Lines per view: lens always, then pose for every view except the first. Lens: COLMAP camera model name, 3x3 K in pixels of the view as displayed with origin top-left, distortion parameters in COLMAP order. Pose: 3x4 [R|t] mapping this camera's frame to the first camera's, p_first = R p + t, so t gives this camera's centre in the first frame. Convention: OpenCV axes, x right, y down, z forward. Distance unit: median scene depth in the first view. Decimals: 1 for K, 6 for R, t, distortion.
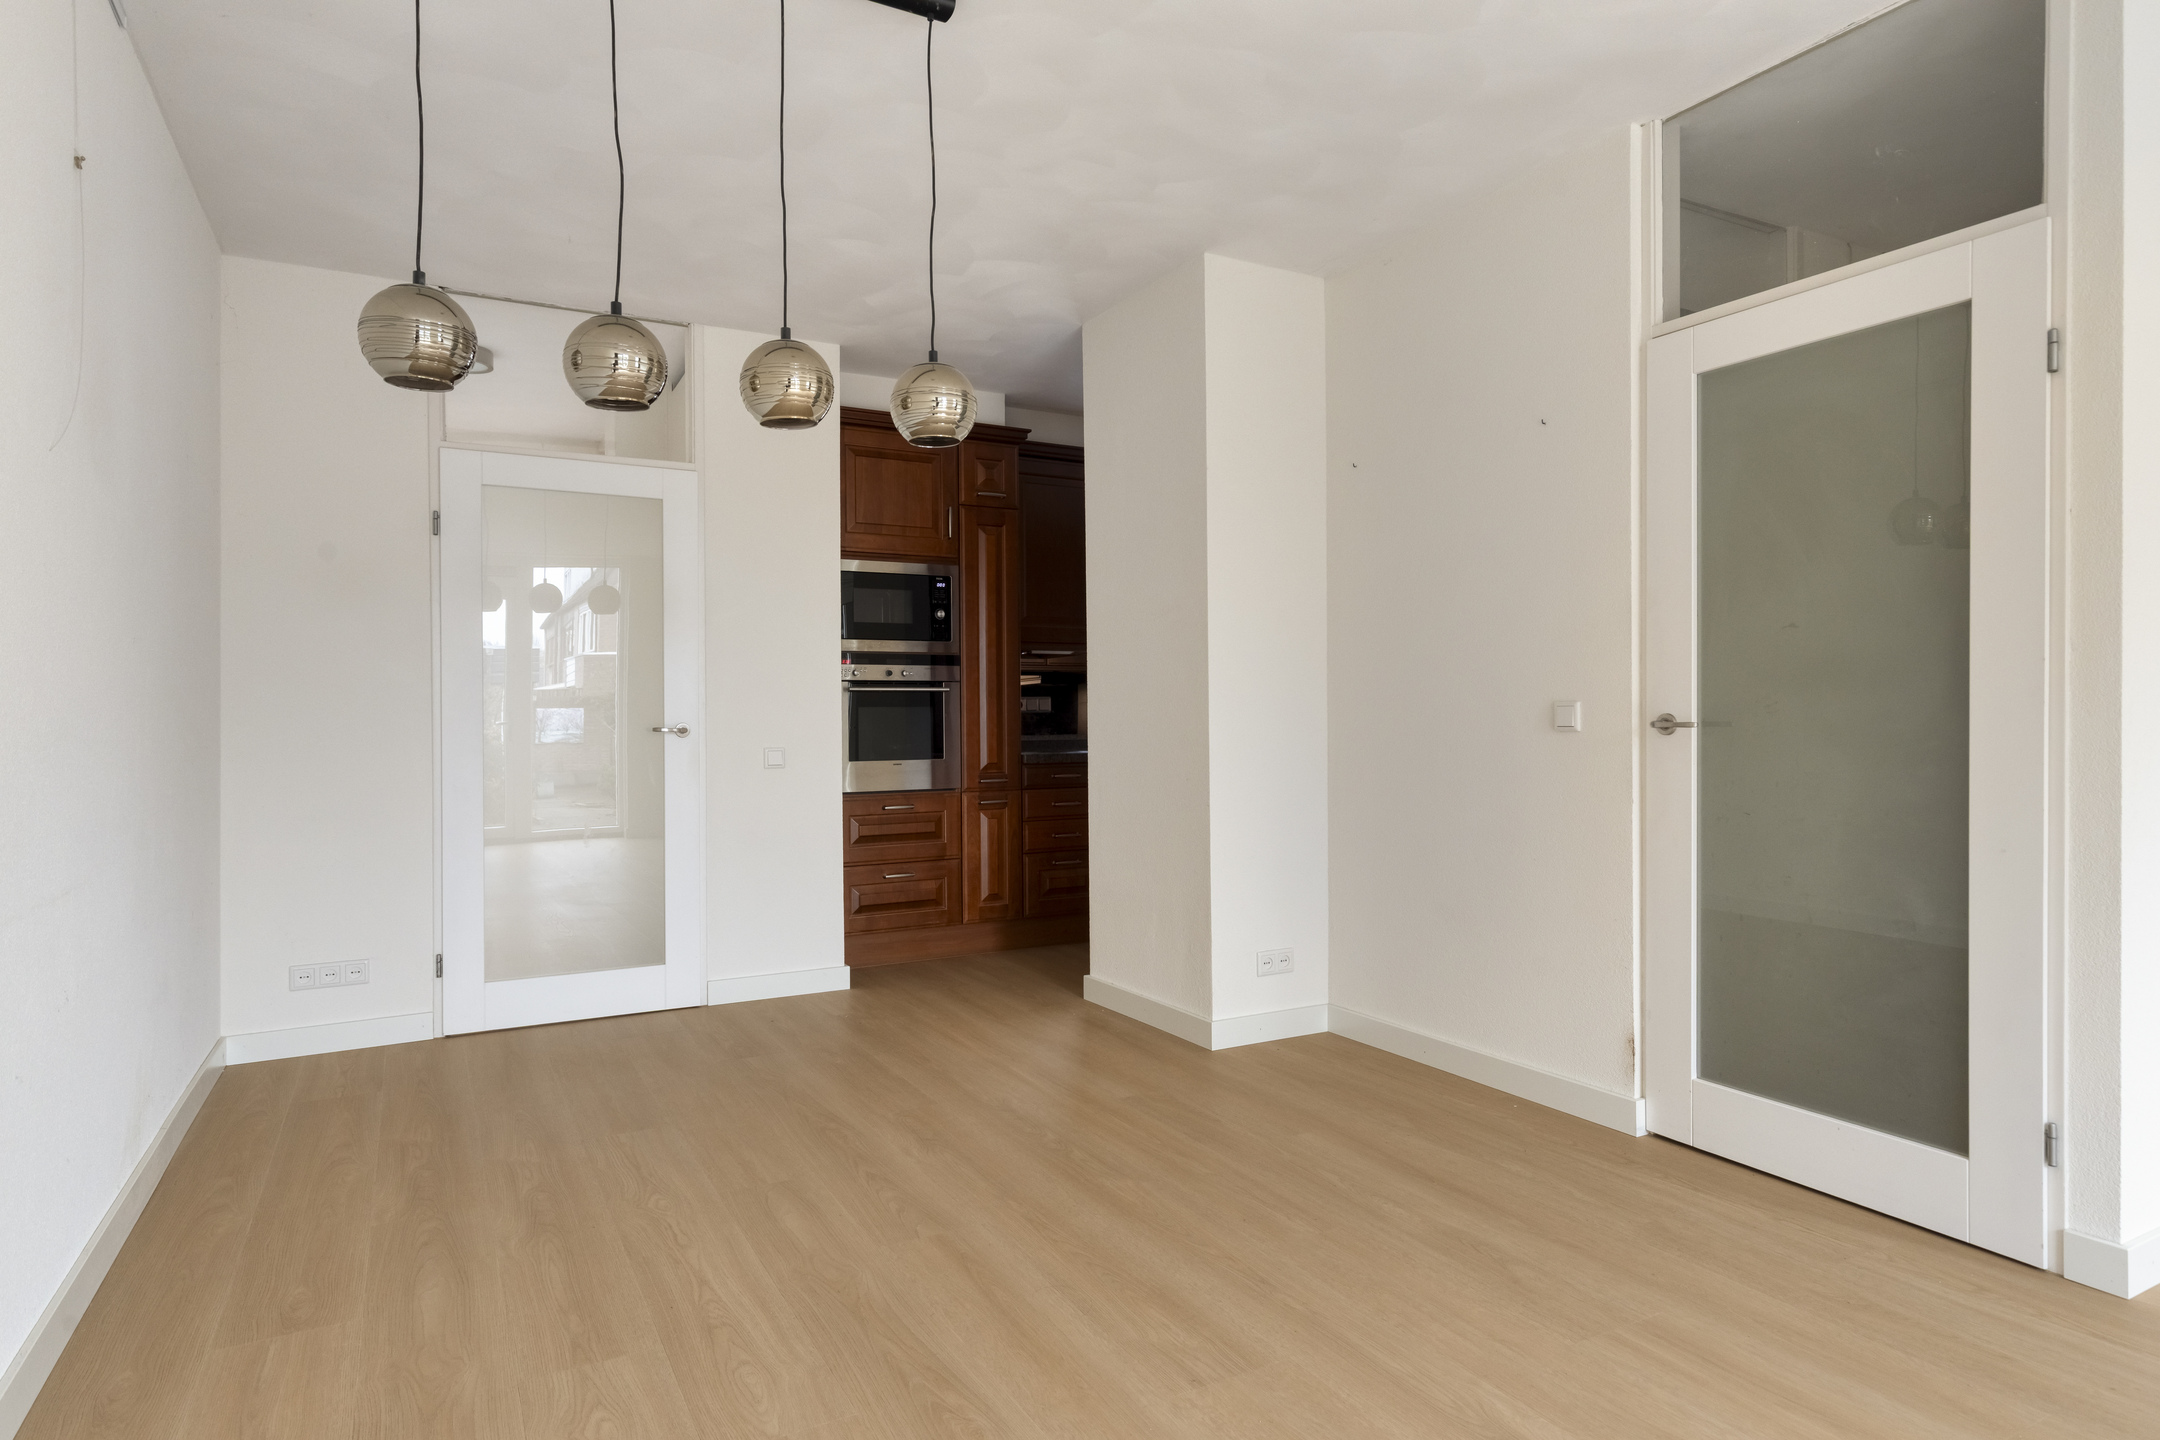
lens RADIAL K [[1204.4, 0, 1073.4], [0, 1204.4, 716.5], [0, 0, 1]] dist [0.007793, 0.000899]
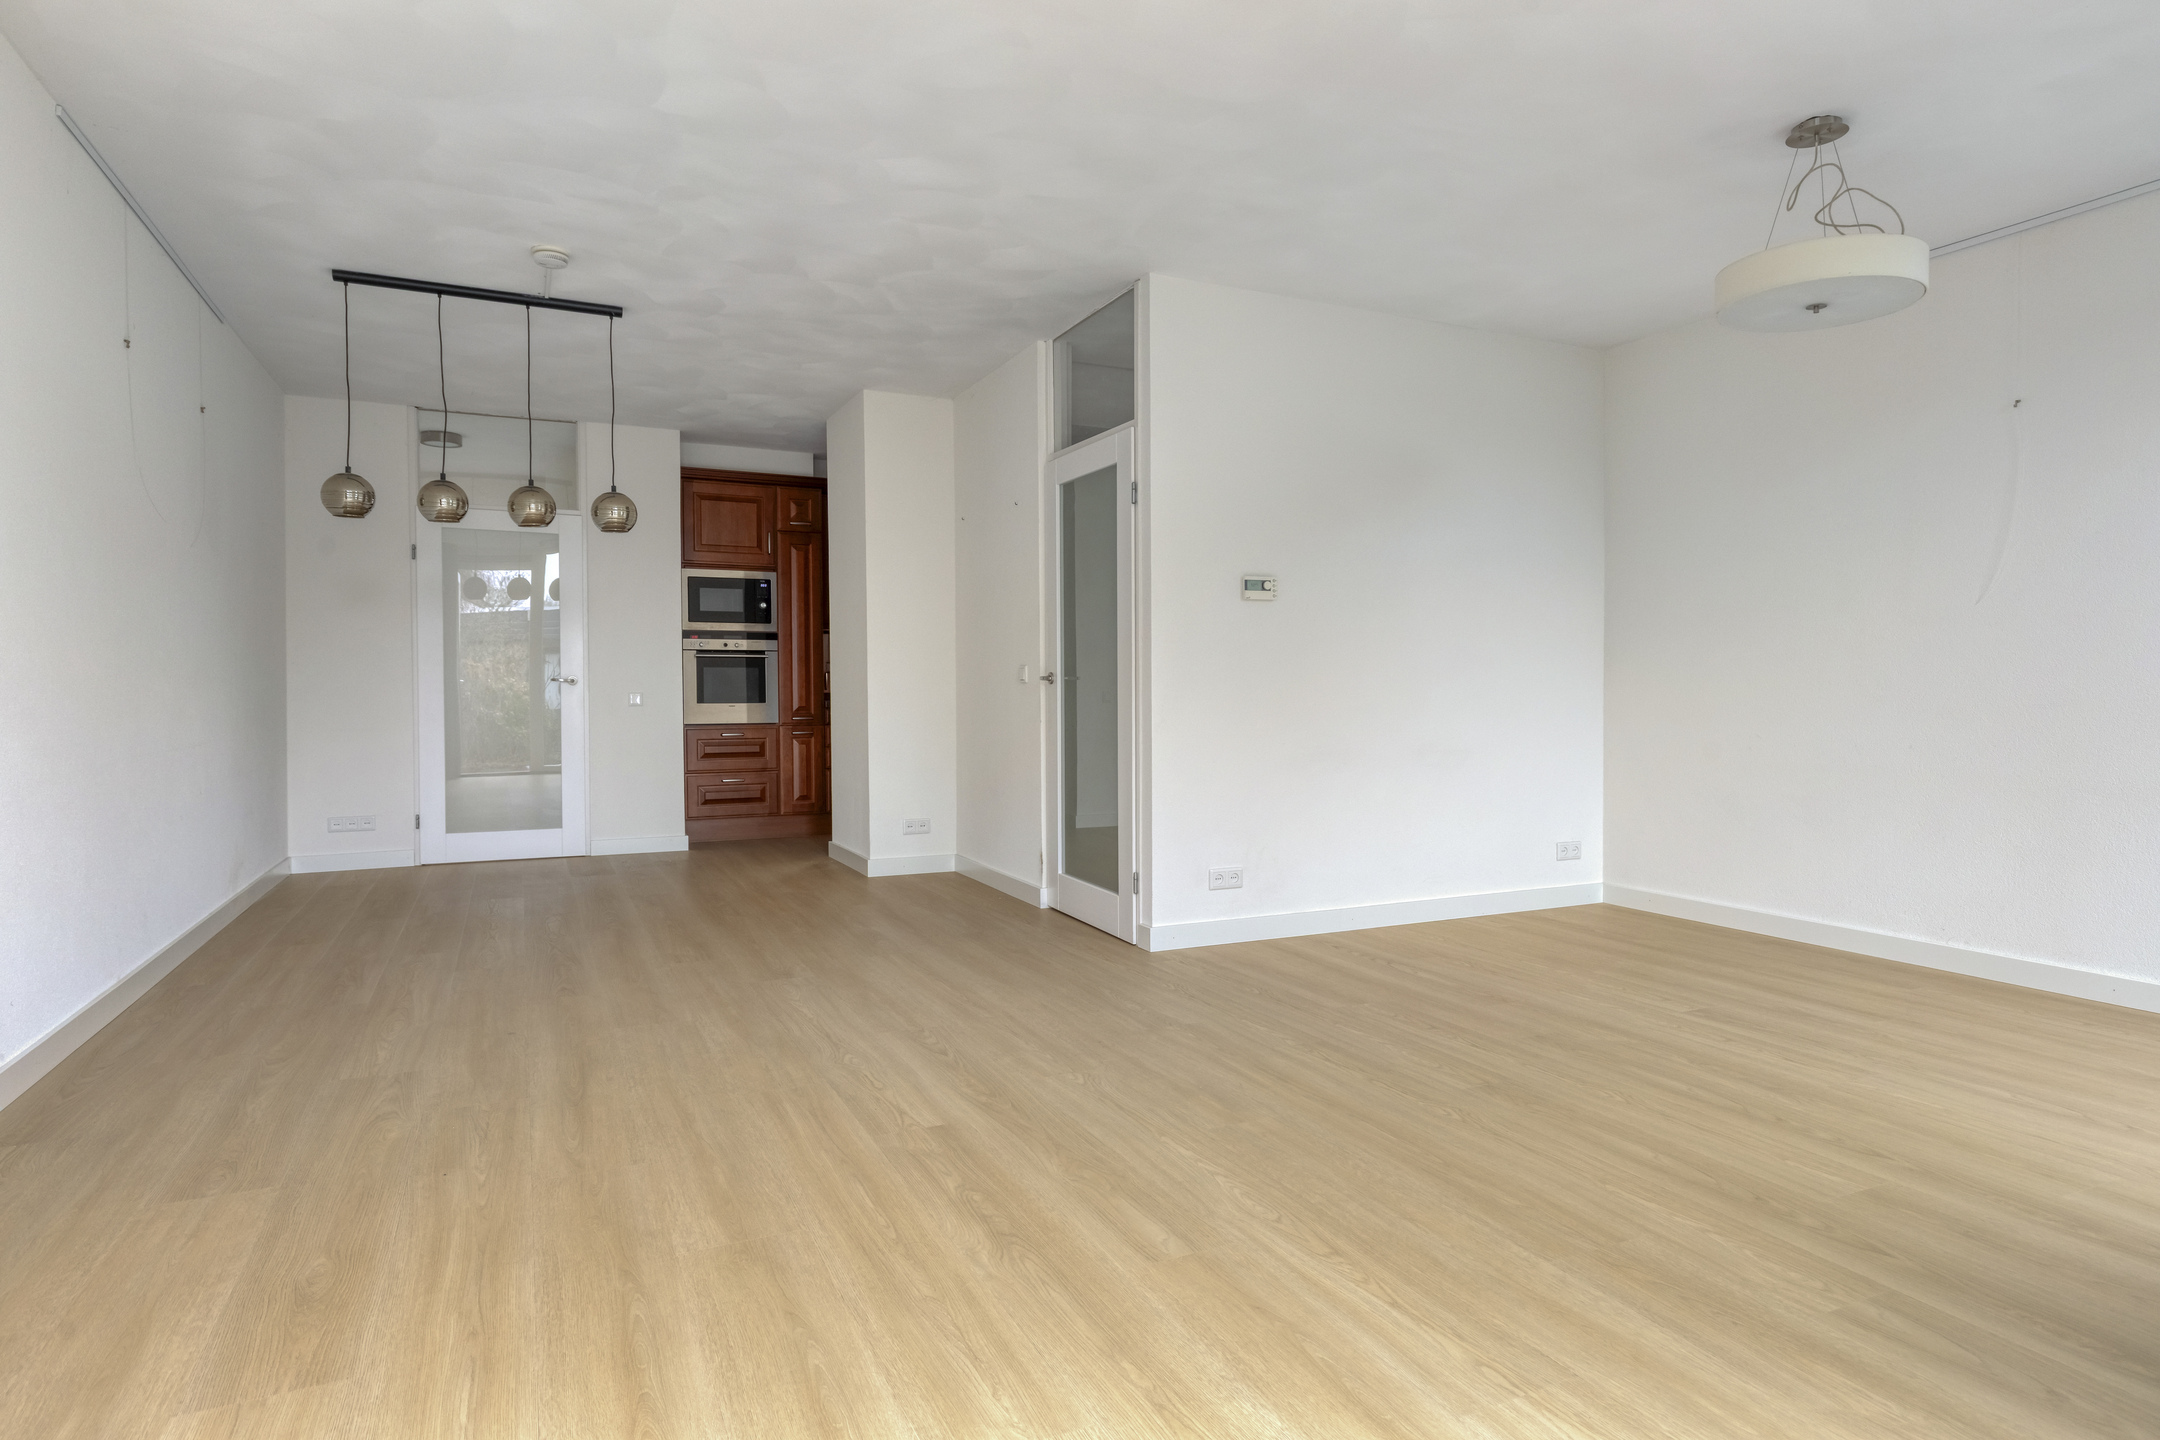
lens RADIAL K [[1190.5, 0, 1085.7], [0, 1190.5, 713.4], [0, 0, 1]] dist [0.005761, 0.000158]
pose [[0.998368, 0.010036, -0.056226, 0.378096], [-0.008682, 0.999668, 0.024268, 0.009265], [0.056451, -0.023740, 0.998123, -0.452554]]
